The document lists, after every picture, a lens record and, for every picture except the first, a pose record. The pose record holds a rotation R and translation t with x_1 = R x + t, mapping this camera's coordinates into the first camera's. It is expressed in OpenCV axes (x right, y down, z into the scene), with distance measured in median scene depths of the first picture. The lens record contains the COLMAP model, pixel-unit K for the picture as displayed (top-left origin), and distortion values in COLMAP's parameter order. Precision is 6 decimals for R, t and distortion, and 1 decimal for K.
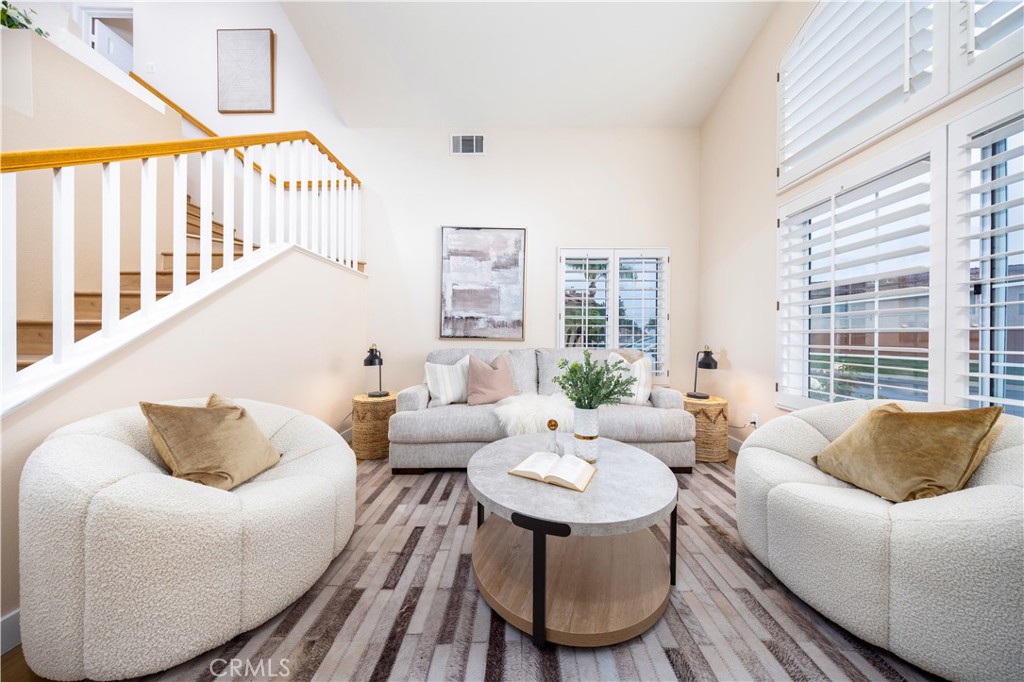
lens RADIAL K [[297.0, 0, 515.7], [0, 297.0, 338.6], [0, 0, 1]] dist [0.010112, -0.005691]
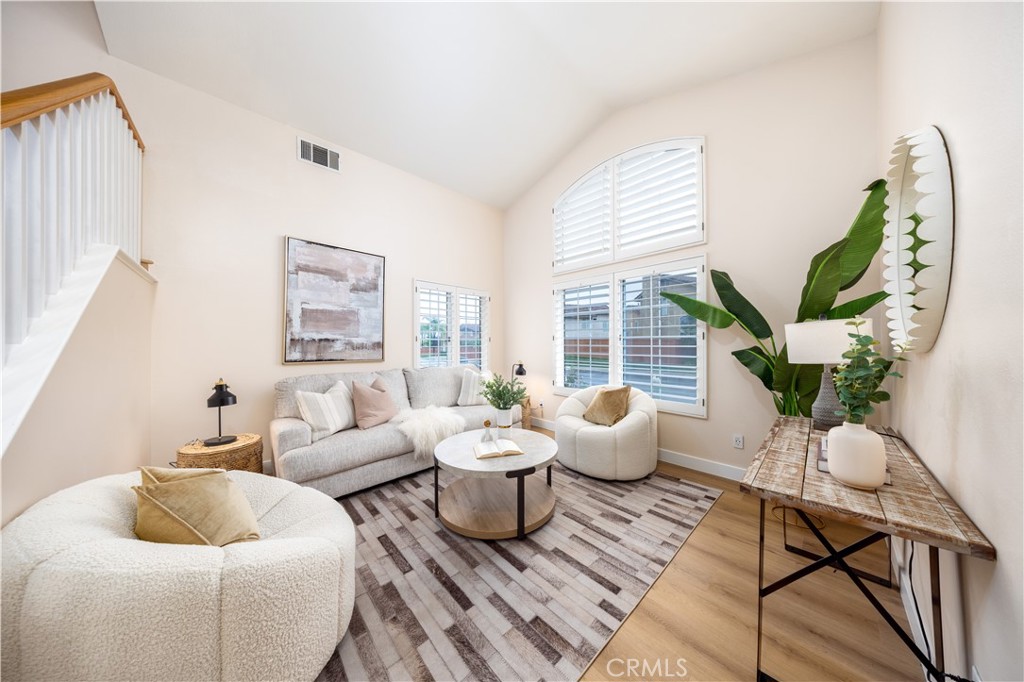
lens RADIAL K [[297.0, 0, 515.7], [0, 297.0, 338.6], [0, 0, 1]] dist [0.010112, -0.005691]
pose [[0.726179, 0.004608, 0.687490, -0.364585], [0.006396, 0.999889, -0.013459, -0.057451], [-0.687476, 0.014171, 0.726069, -0.102914]]
